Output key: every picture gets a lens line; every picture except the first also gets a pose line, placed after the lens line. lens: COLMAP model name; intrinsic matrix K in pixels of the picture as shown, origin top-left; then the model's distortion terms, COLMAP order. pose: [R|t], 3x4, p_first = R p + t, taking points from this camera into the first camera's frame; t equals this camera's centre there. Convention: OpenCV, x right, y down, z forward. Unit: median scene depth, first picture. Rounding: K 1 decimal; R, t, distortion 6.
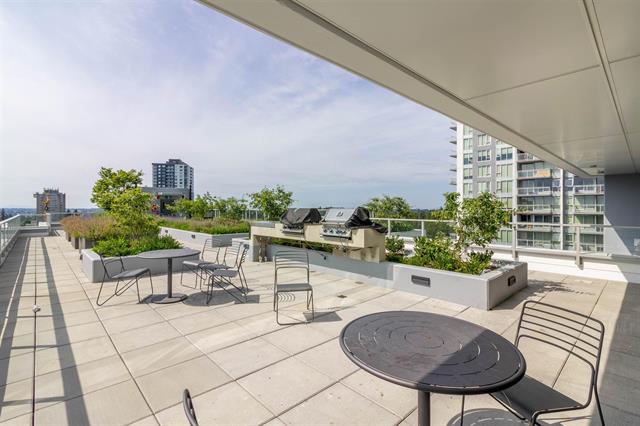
lens RADIAL K [[293.4, 0, 322.5], [0, 293.4, 204.1], [0, 0, 1]] dist [-0.001246, 0.000304]
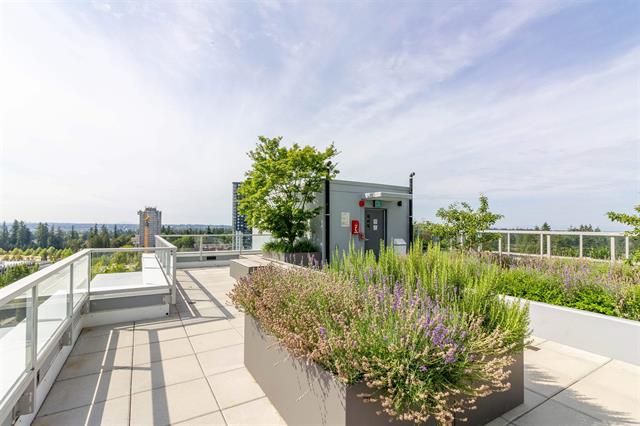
lens RADIAL K [[308.8, 0, 320.5], [0, 308.8, 230.9], [0, 0, 1]] dist [0.001165, 0.000122]
pose [[0.975313, 0.001947, -0.220819, -0.525089], [0.002794, 0.999772, 0.021153, 0.008729], [0.220810, -0.021248, 0.975085, 0.535758]]
